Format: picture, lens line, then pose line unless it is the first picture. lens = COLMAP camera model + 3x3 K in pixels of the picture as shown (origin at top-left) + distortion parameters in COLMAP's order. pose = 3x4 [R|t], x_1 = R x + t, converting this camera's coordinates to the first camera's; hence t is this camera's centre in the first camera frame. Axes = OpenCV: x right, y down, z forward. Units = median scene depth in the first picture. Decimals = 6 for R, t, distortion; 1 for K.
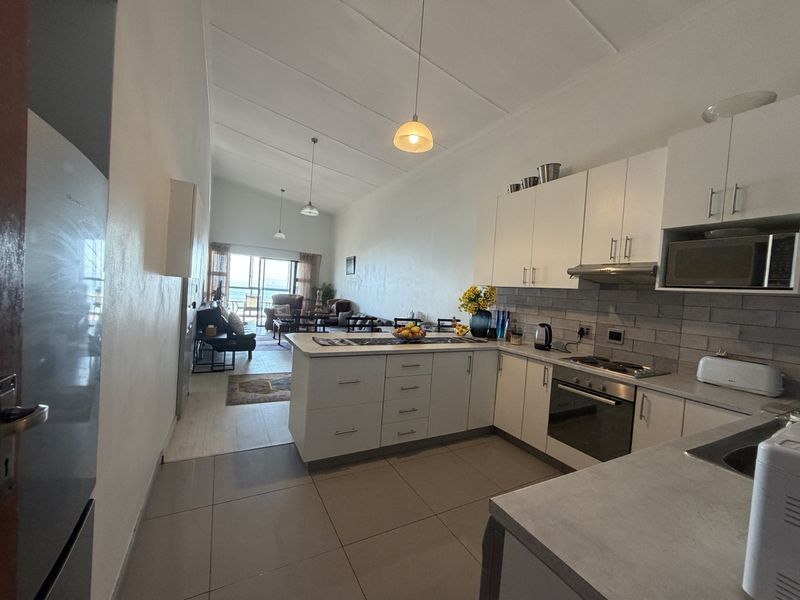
lens RADIAL K [[317.2, 0, 397.5], [0, 317.2, 299.8], [0, 0, 1]] dist [-0.001620, -0.000016]
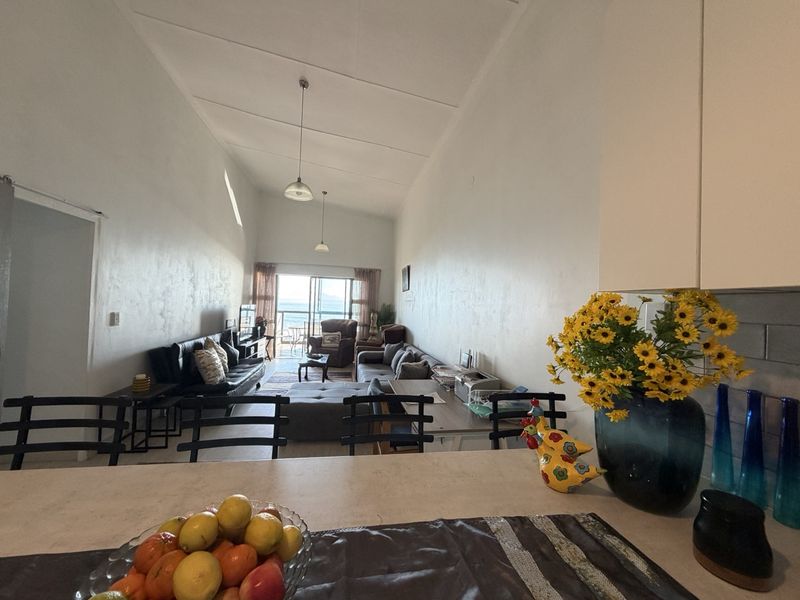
lens RADIAL K [[317.2, 0, 397.5], [0, 317.2, 299.8], [0, 0, 1]] dist [-0.001620, -0.000016]
pose [[0.944338, -0.040126, -0.326522, 0.067096], [0.018993, 0.997528, -0.067657, -0.009662], [0.328430, 0.057689, 0.942765, 0.285094]]
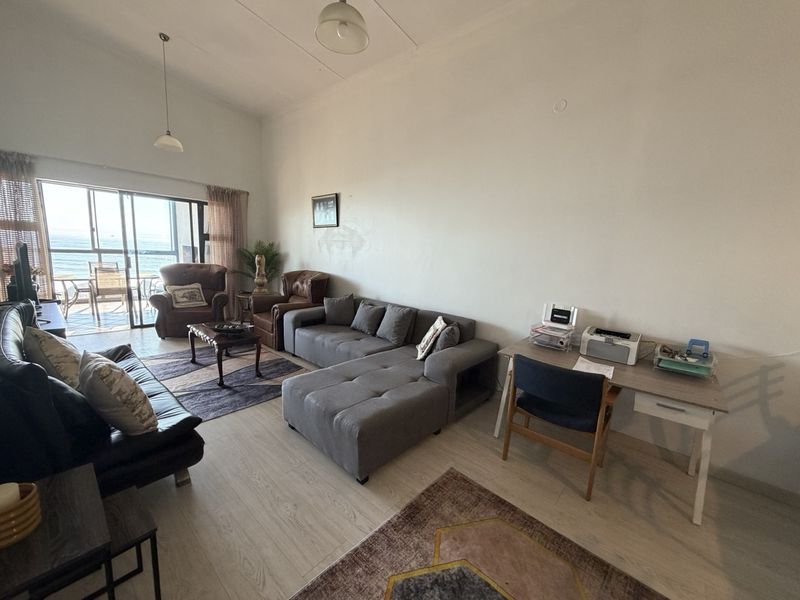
lens RADIAL K [[317.2, 0, 397.5], [0, 317.2, 299.8], [0, 0, 1]] dist [-0.001620, -0.000016]
pose [[0.940029, -0.075431, 0.332650, -0.212288], [0.025783, 0.988164, 0.151216, -0.031878], [-0.340119, -0.133571, 0.930848, 0.388265]]
